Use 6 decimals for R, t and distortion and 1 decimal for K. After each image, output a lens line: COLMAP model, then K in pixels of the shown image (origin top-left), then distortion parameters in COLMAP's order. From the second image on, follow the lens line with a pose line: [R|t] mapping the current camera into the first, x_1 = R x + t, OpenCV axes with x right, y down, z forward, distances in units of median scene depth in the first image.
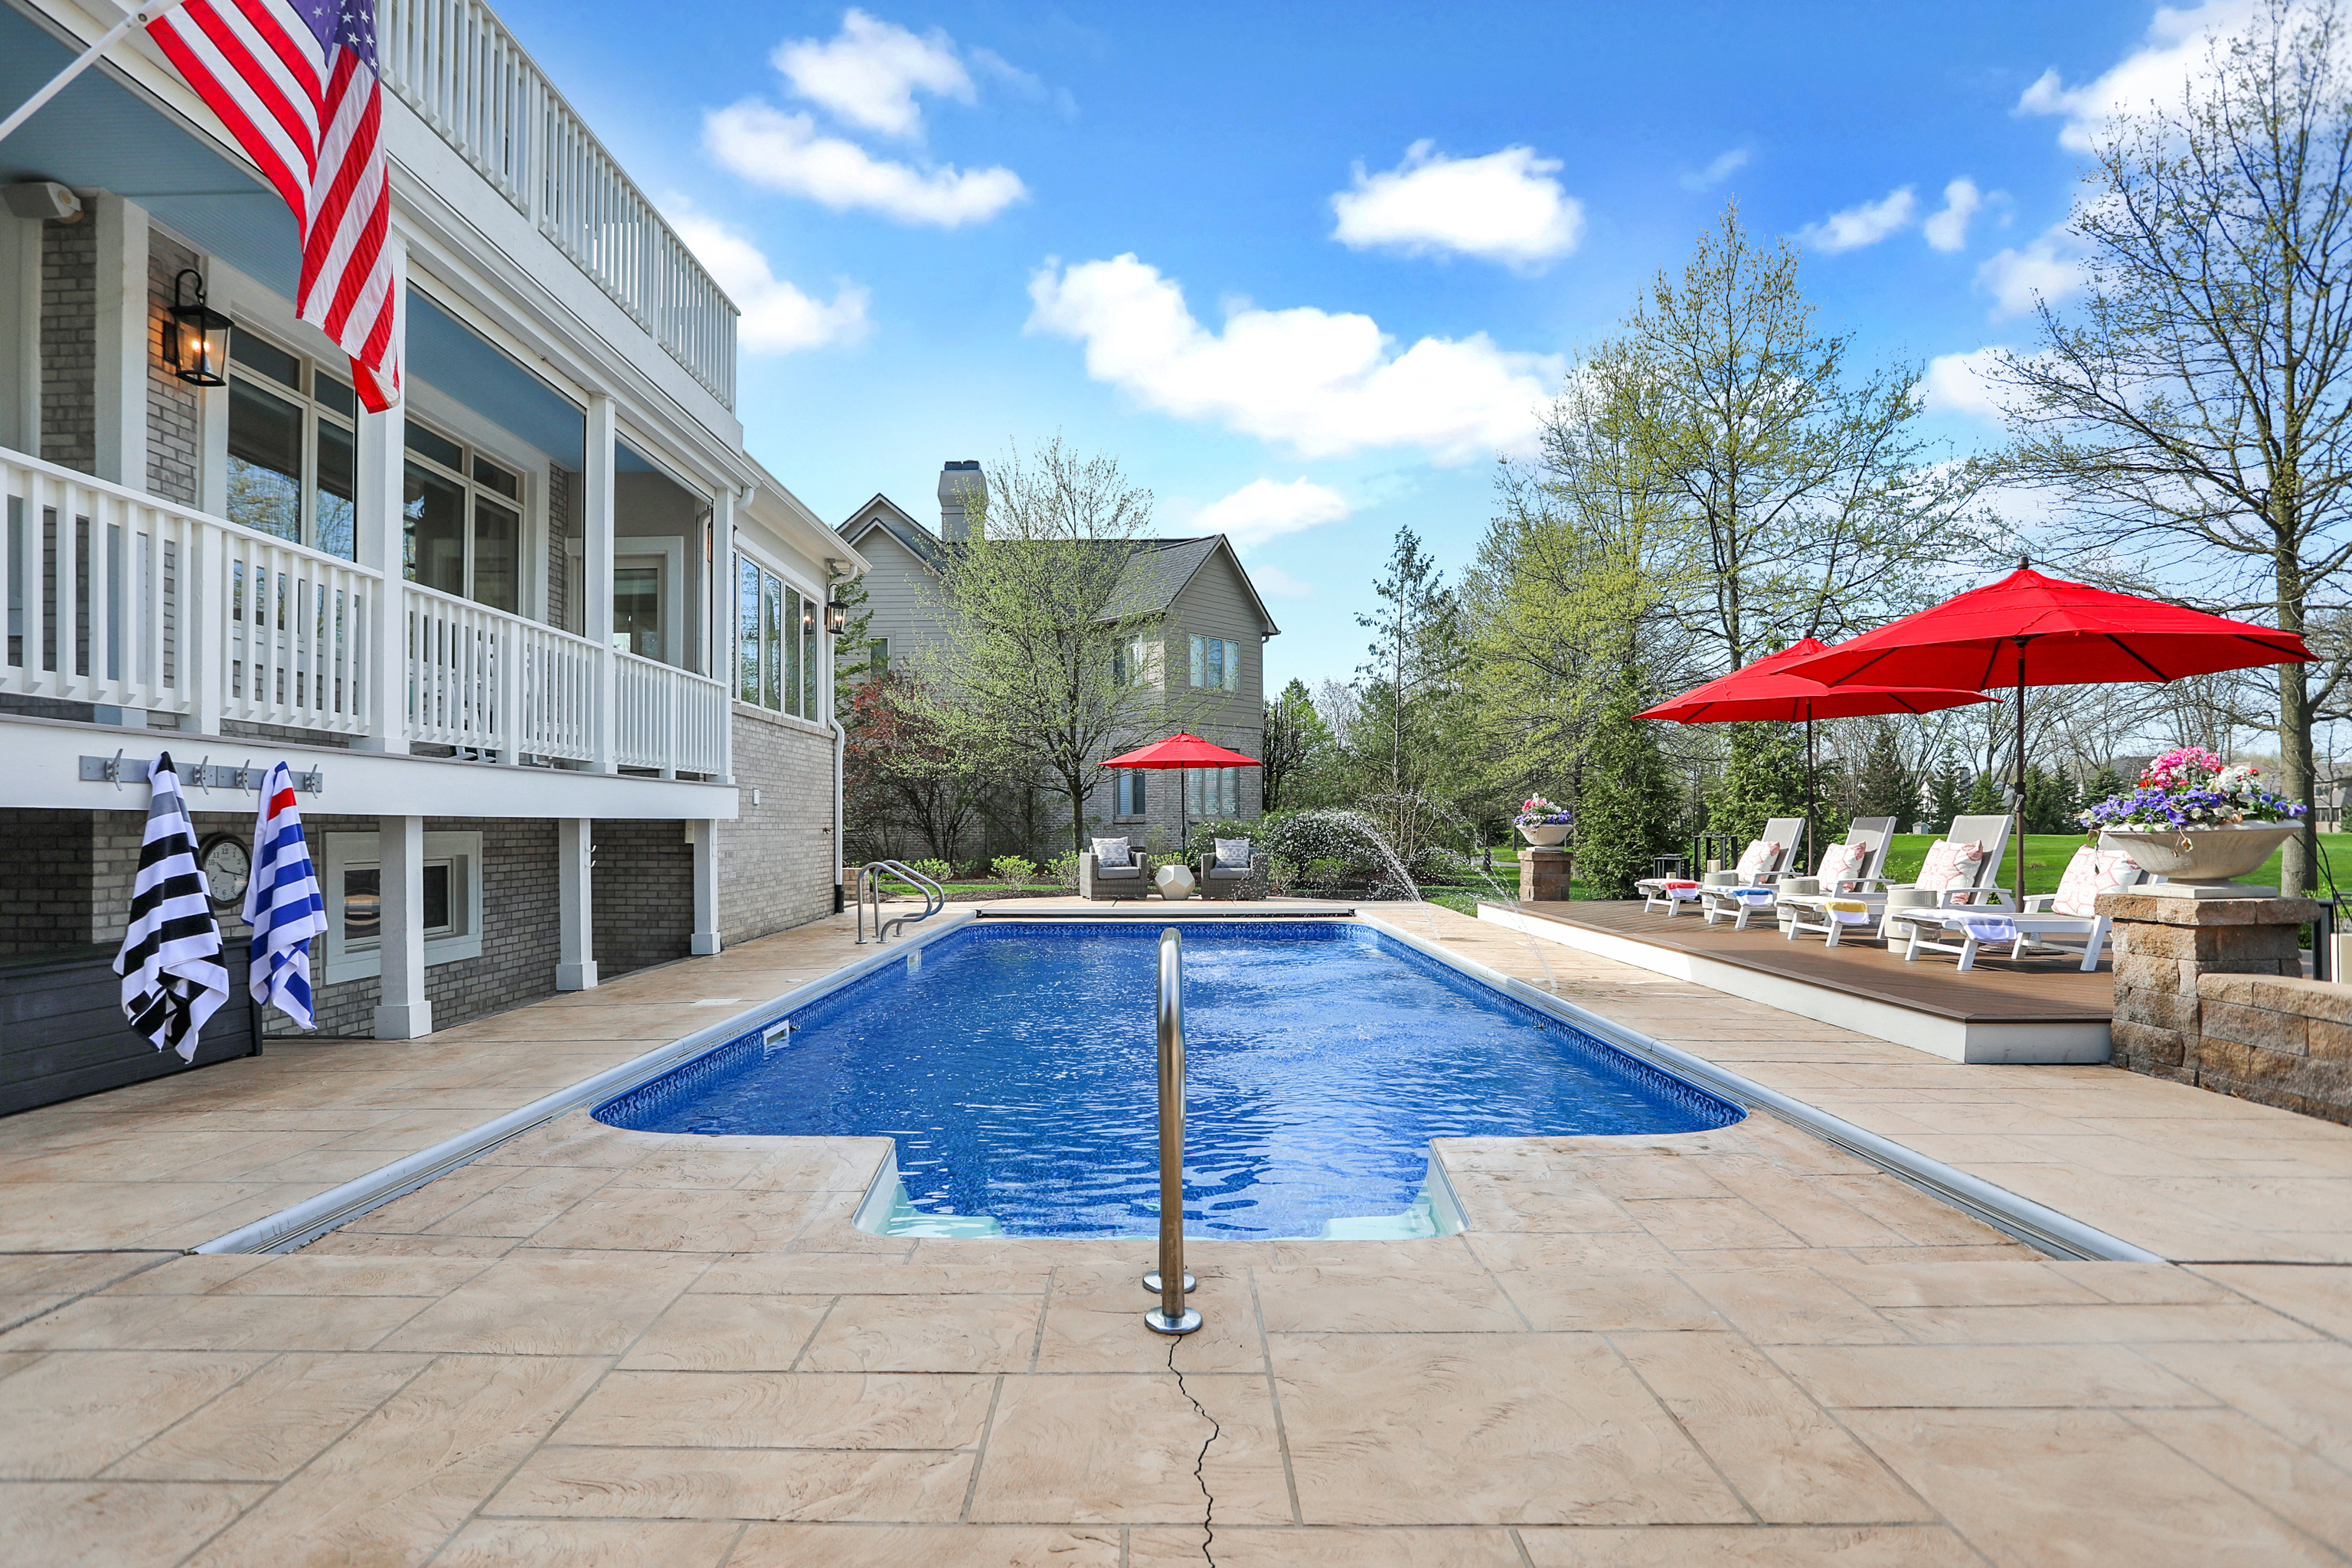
lens RADIAL K [[1186.1, 0, 1133.3], [0, 1186.1, 827.0], [0, 0, 1]] dist [-0.064299, 0.030002]
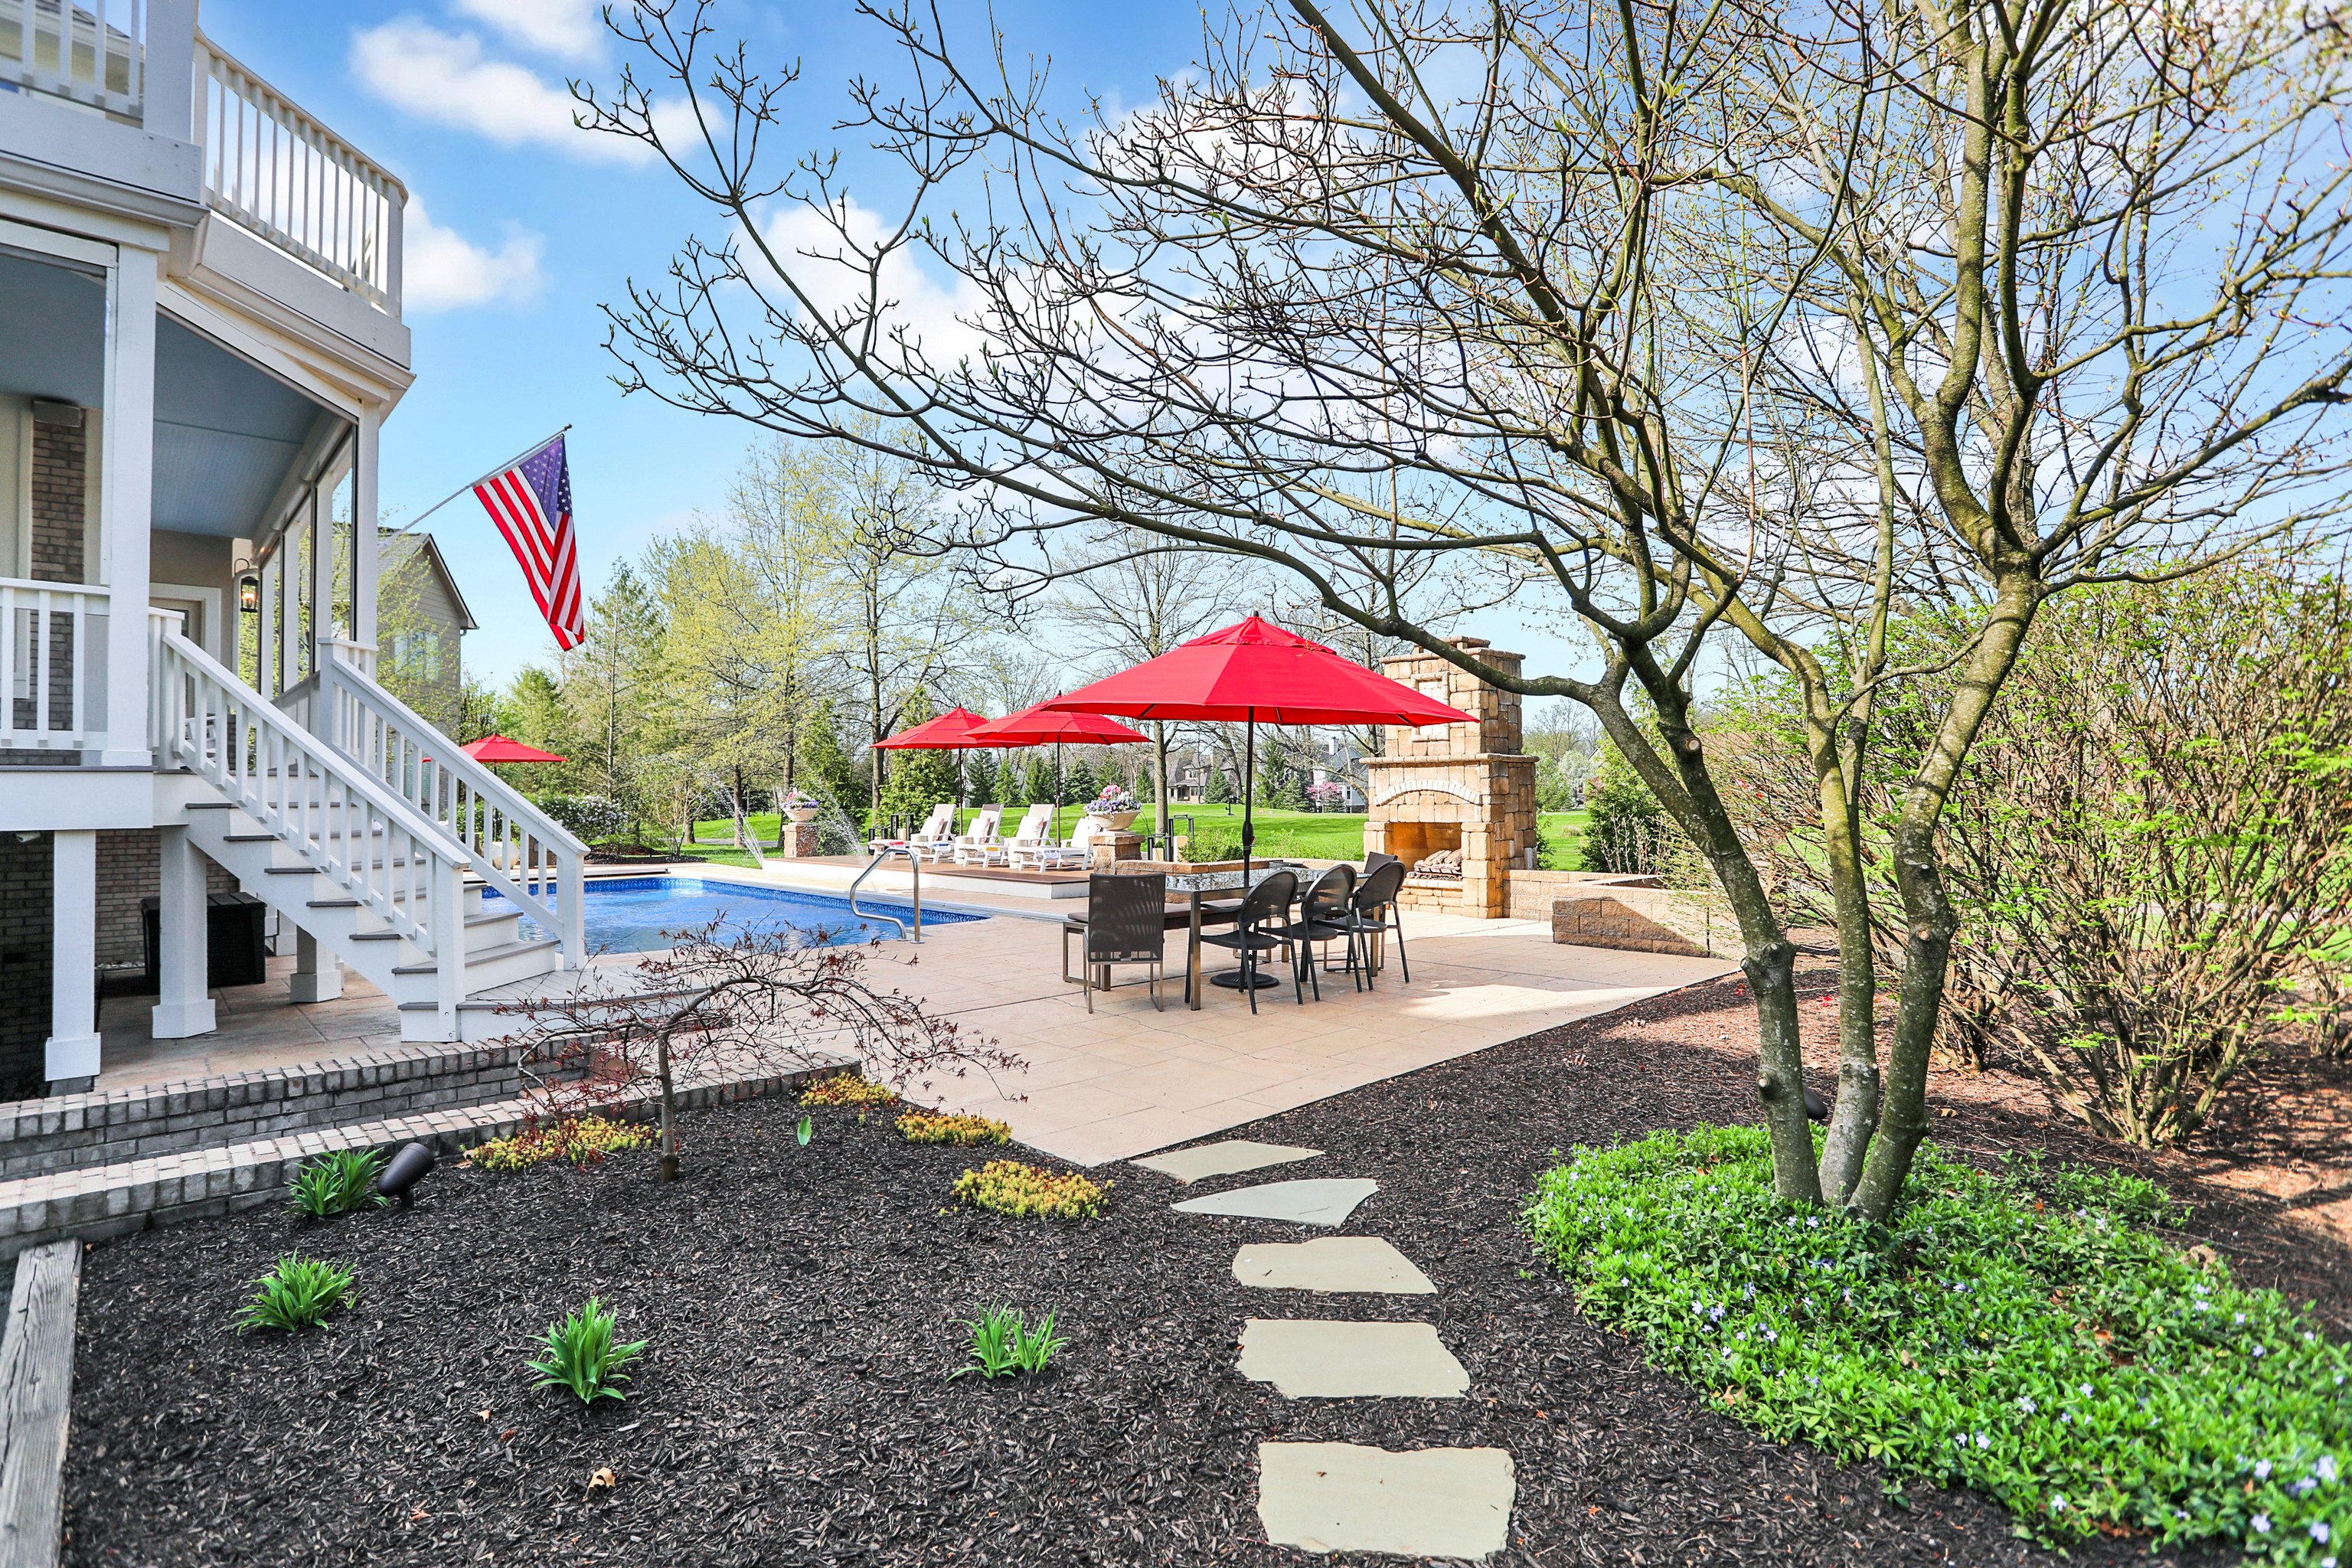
lens RADIAL K [[1161.5, 0, 1160.9], [0, 1161.5, 773.4], [0, 0, 1]] dist [-0.069220, 0.028511]
pose [[0.715077, 0.010252, 0.698970, -0.511404], [0.006495, 0.999752, -0.021309, -0.016647], [-0.699015, 0.019778, 0.714833, -0.578936]]
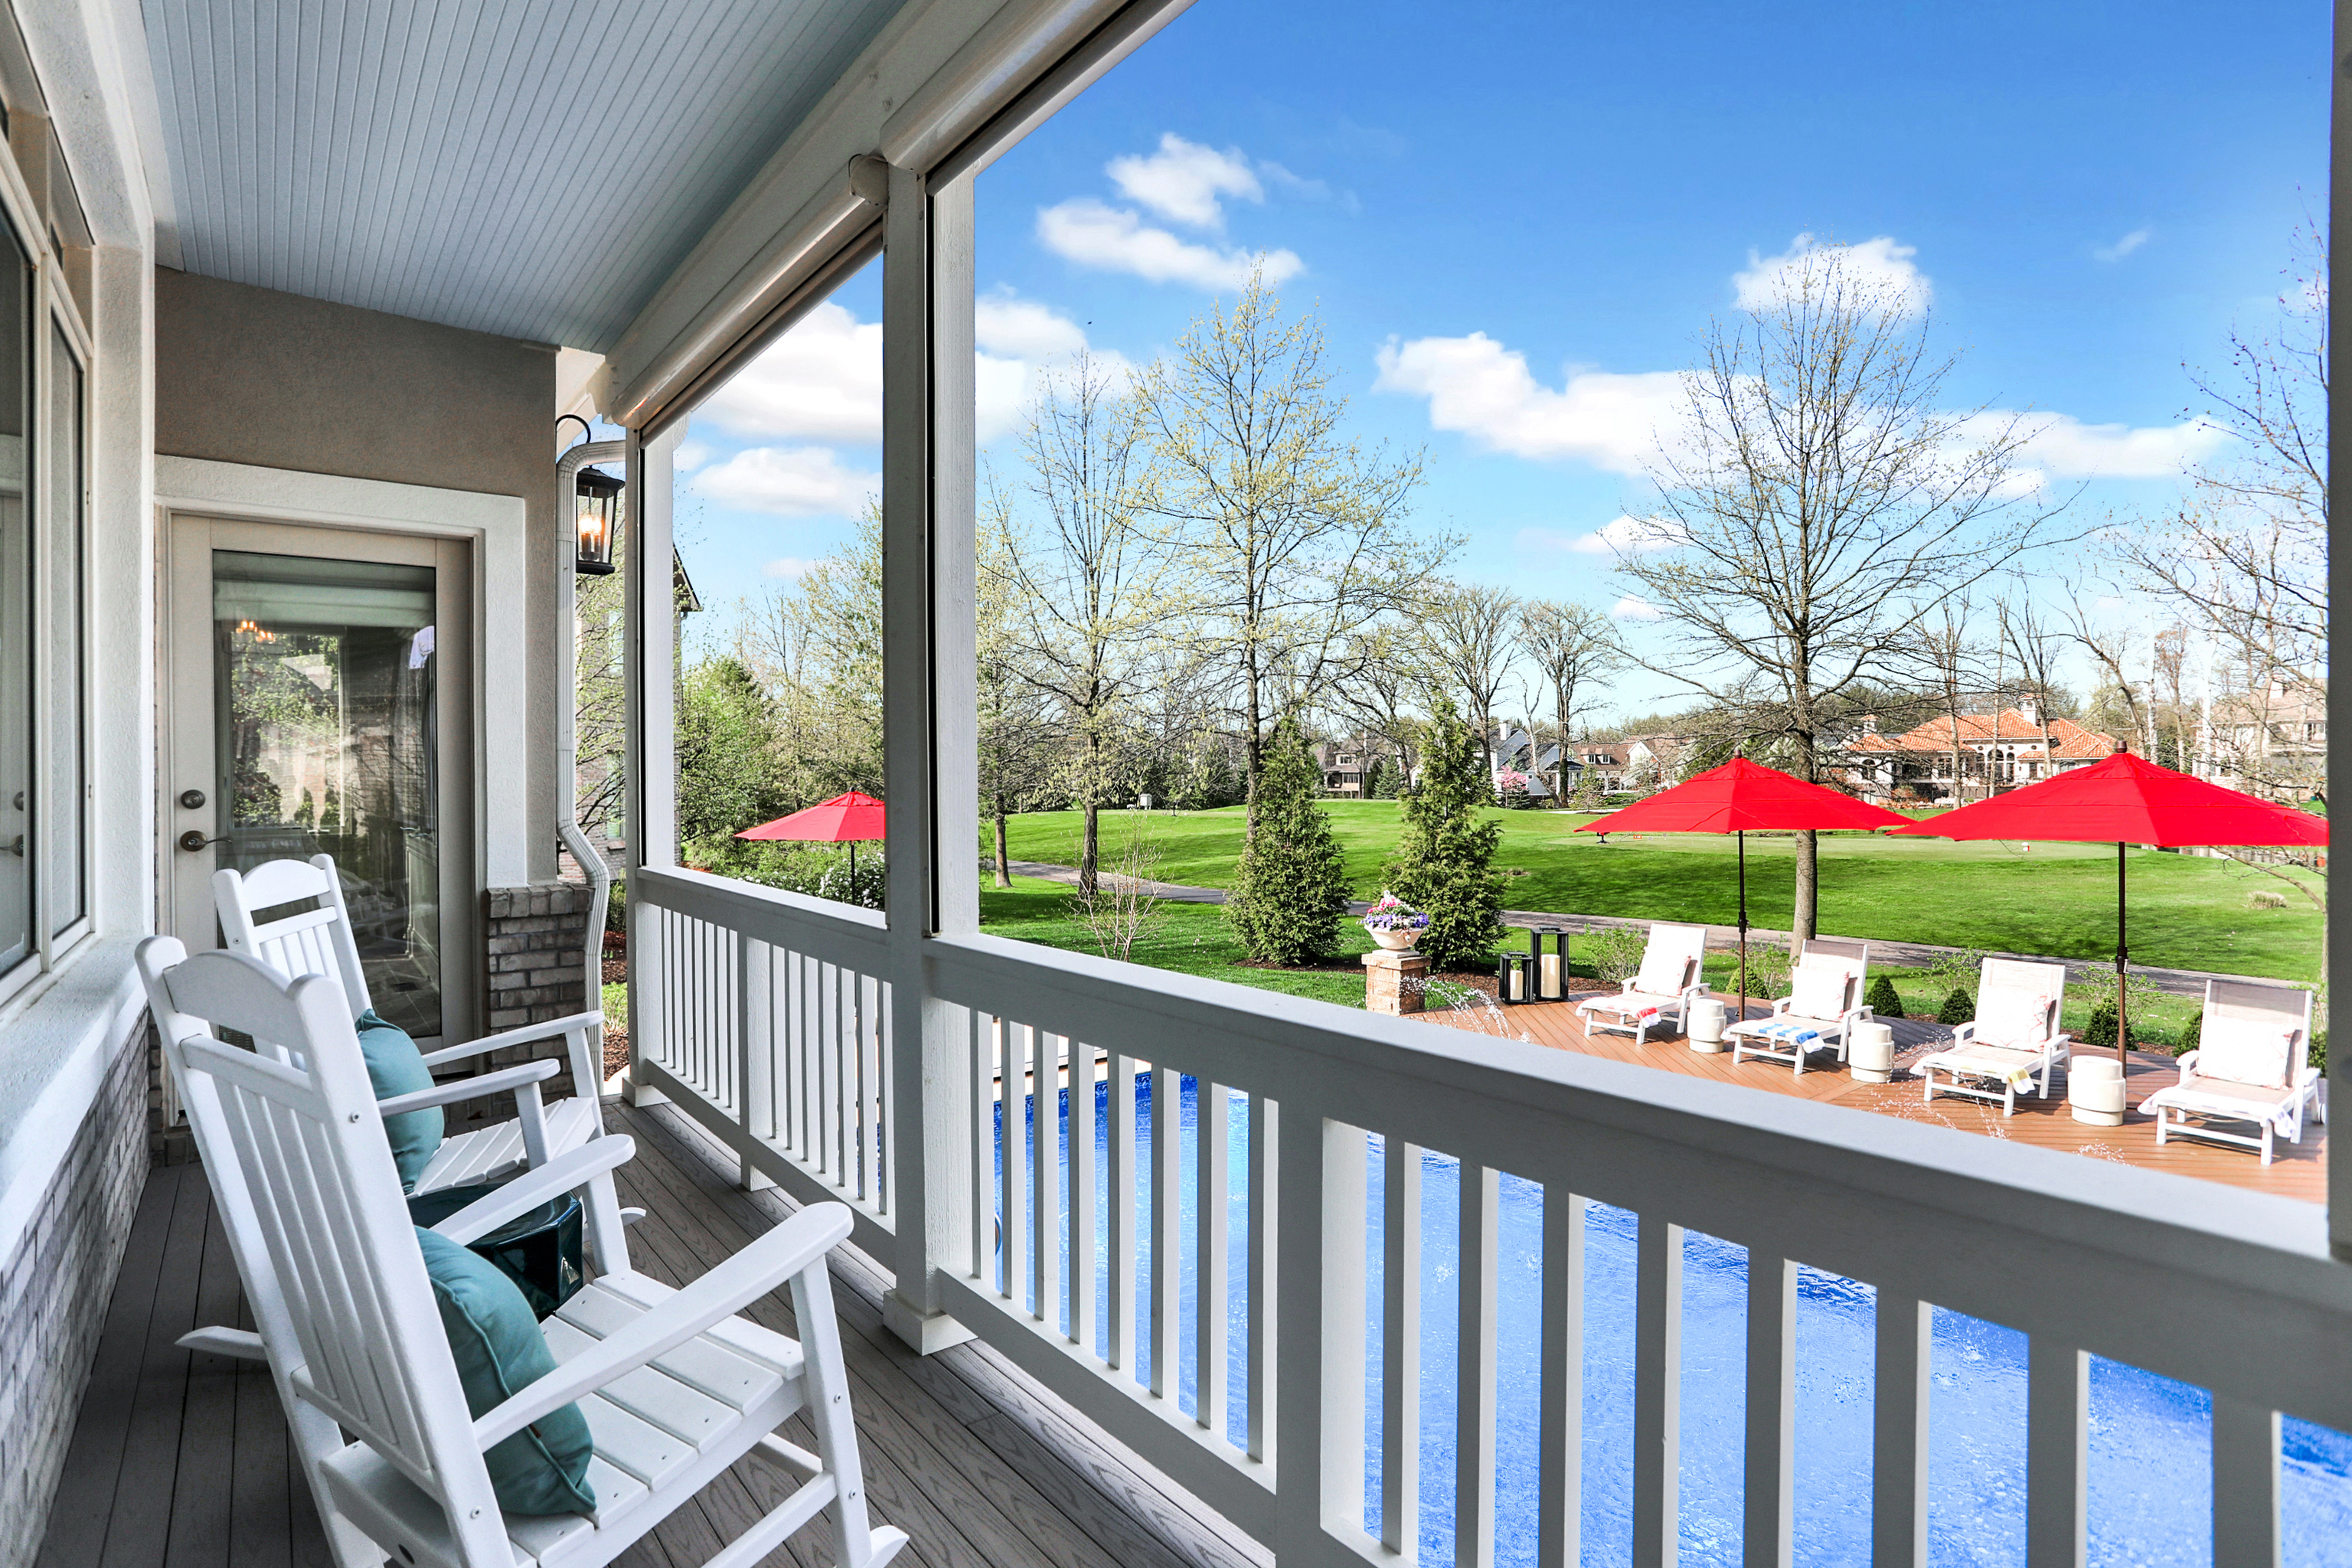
lens RADIAL K [[1188.9, 0, 1161.6], [0, 1188.9, 778.8], [0, 0, 1]] dist [-0.072542, 0.031145]
pose [[0.772420, -0.002851, 0.635106, -0.480270], [0.002695, 0.999996, 0.001211, -0.154109], [-0.635106, 0.000776, 0.772424, 0.559413]]
